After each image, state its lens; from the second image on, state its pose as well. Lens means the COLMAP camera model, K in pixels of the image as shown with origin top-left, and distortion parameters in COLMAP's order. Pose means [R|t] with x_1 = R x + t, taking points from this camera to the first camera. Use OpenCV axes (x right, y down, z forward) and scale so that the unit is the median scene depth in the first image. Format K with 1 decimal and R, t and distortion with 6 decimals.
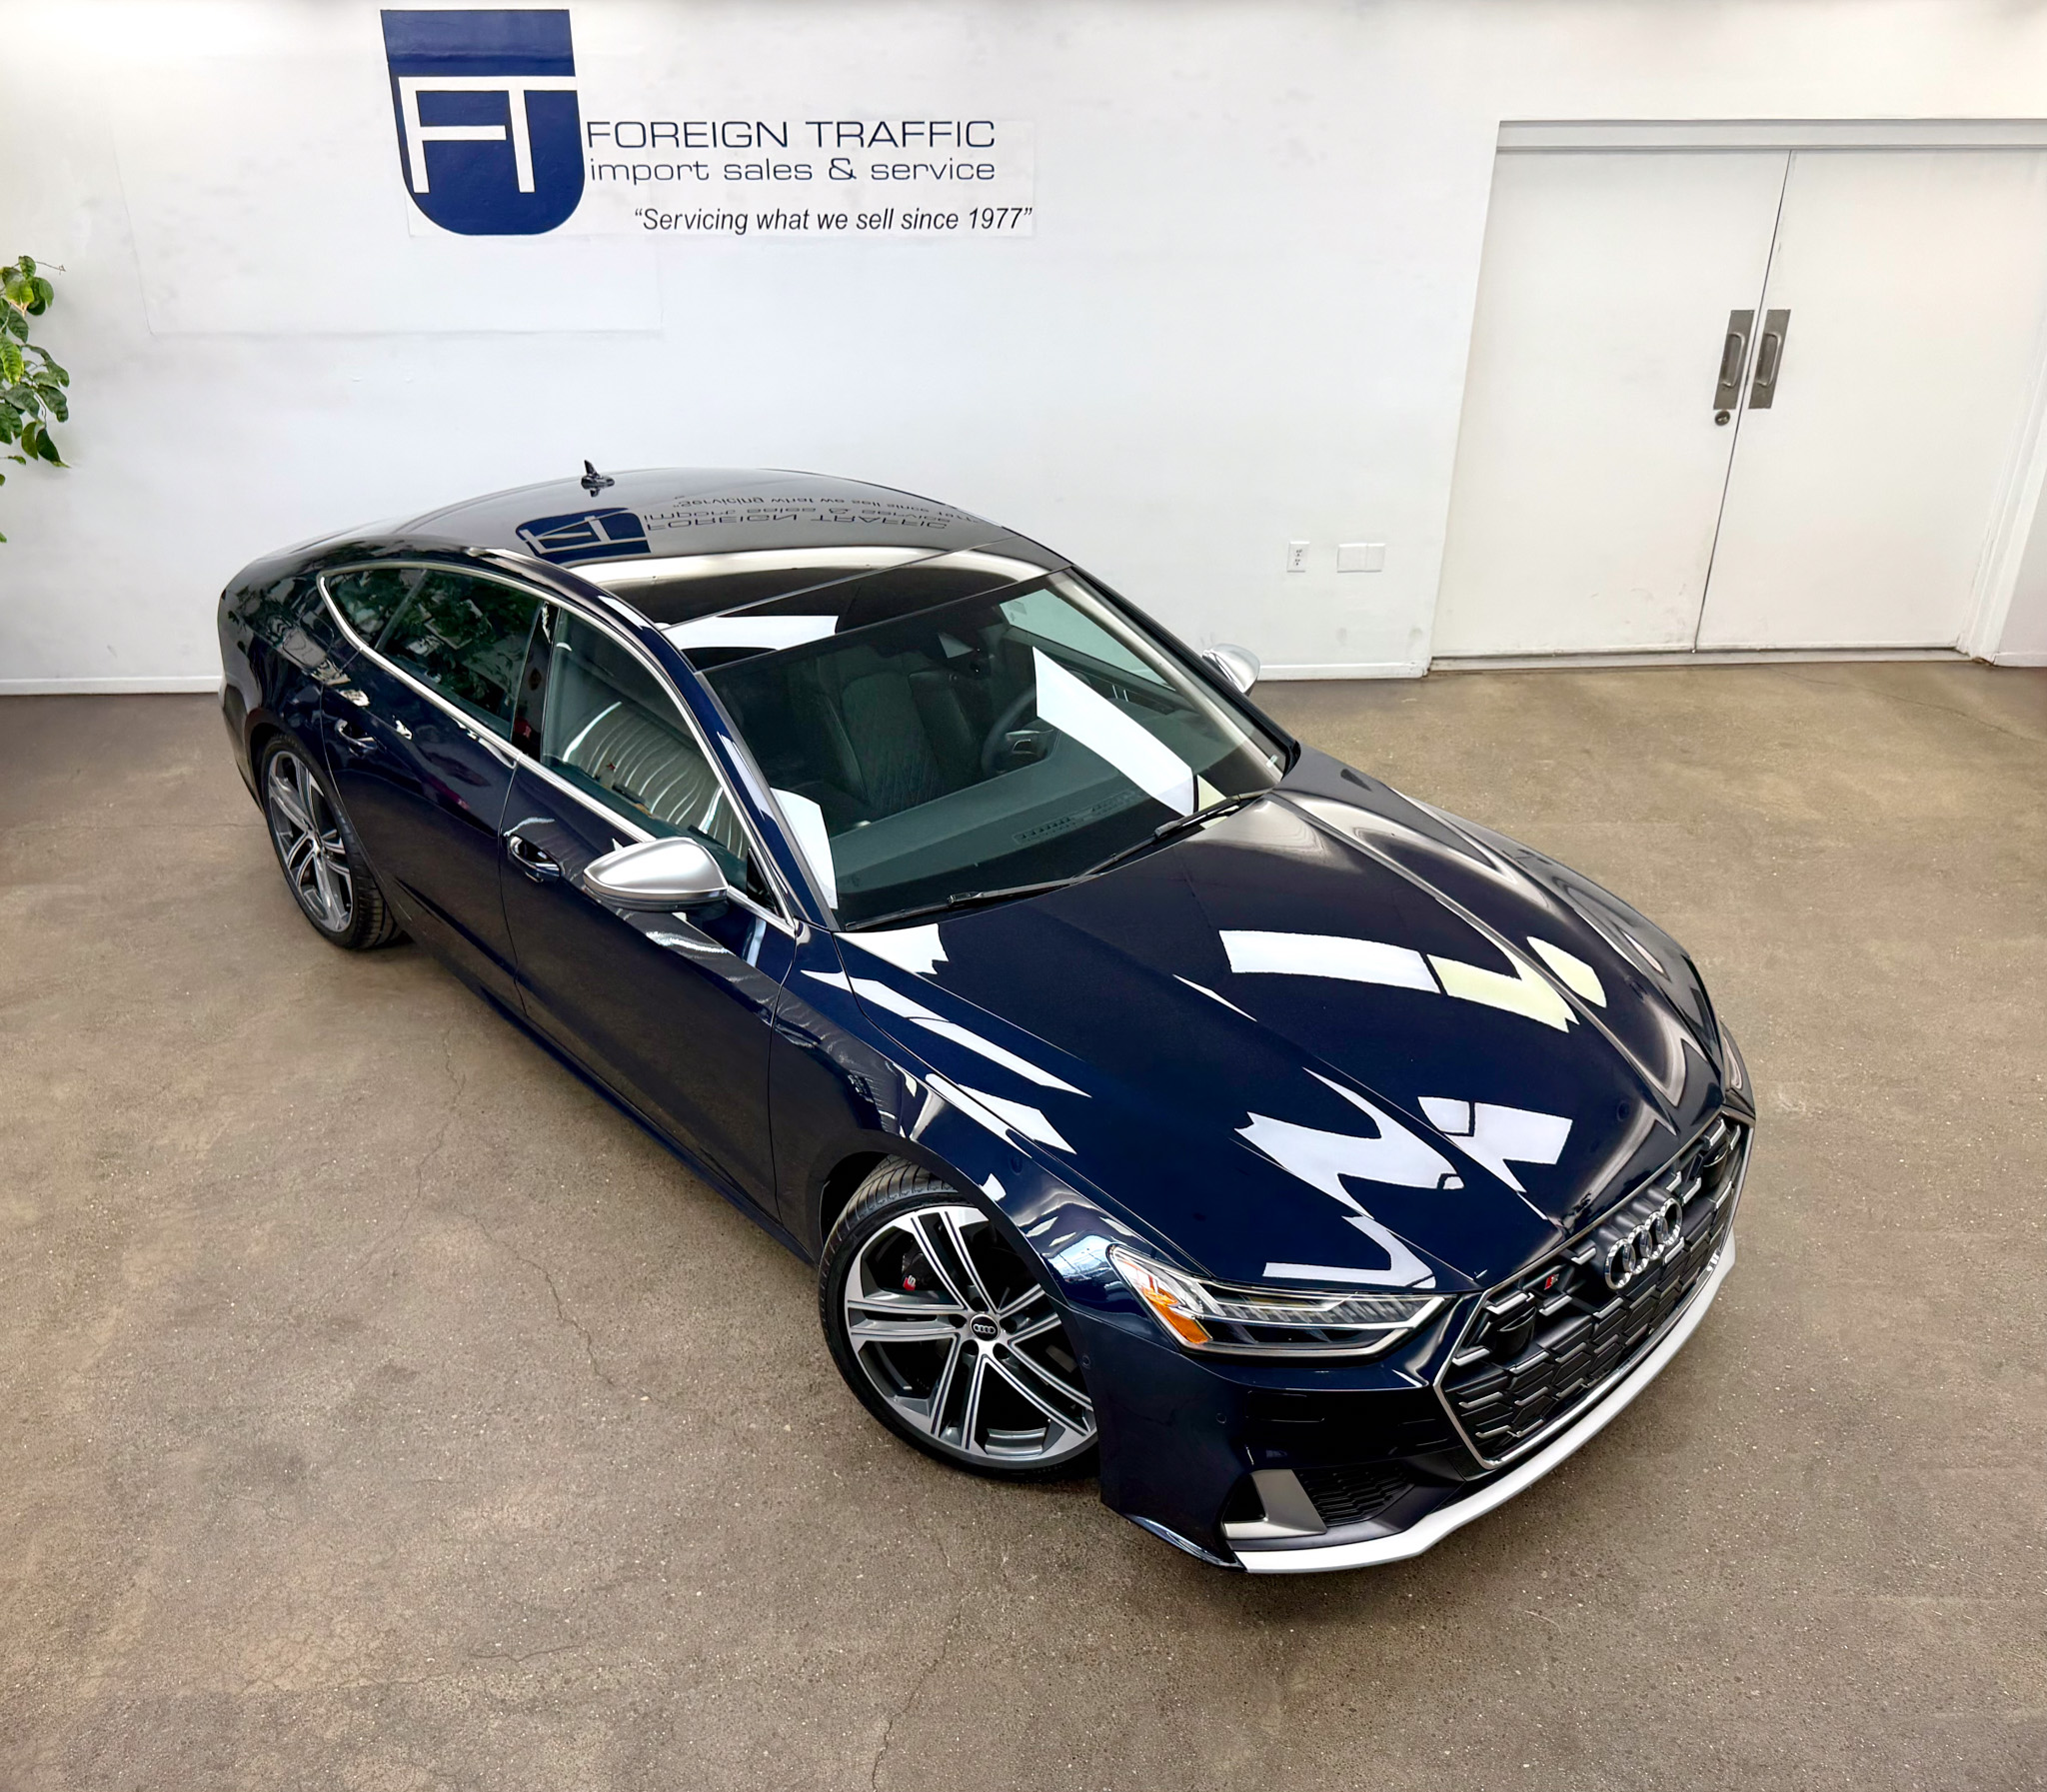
lens RADIAL K [[1824.3, 0, 997.6], [0, 1824.3, 890.0], [0, 0, 1]] dist [0.010662, -0.022297]
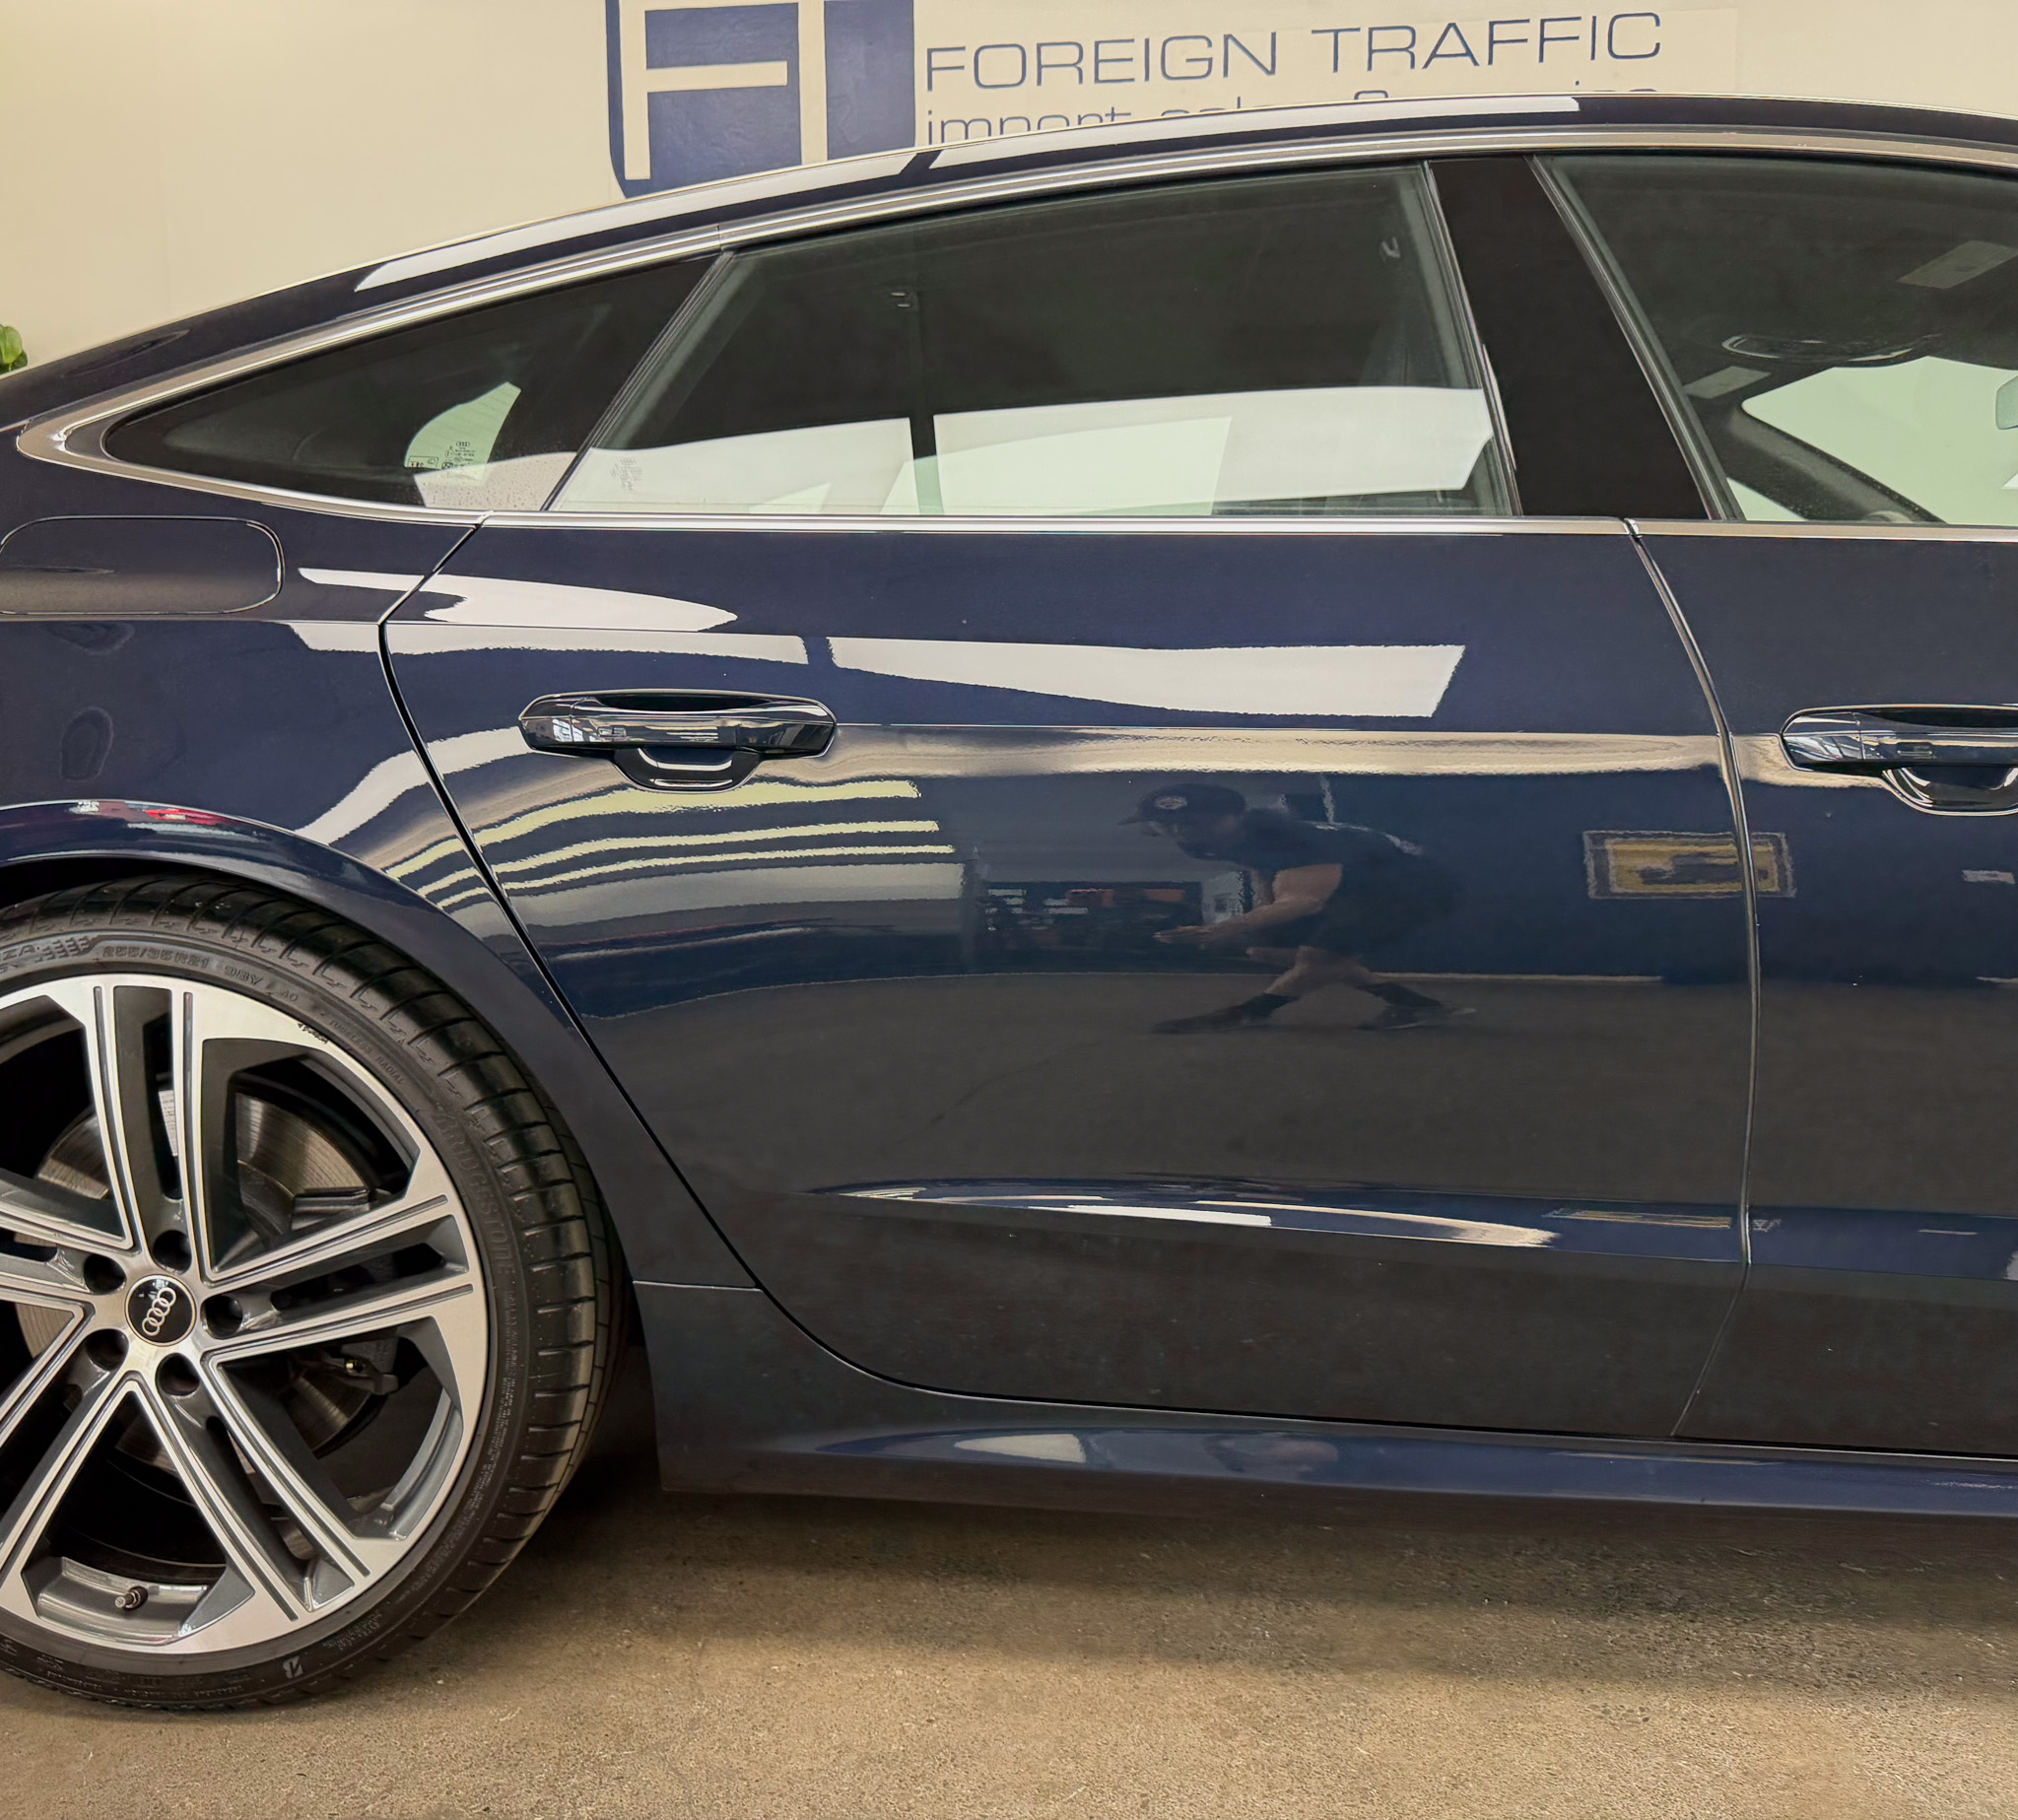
lens RADIAL K [[1748.3, 0, 958.3], [0, 1748.3, 913.7], [0, 0, 1]] dist [-0.005964, 0.008130]
pose [[0.988447, 0.005892, -0.151453, -0.131029], [-0.057161, 0.939951, -0.336488, 0.020029], [0.140375, 0.341258, 0.929429, 0.587245]]
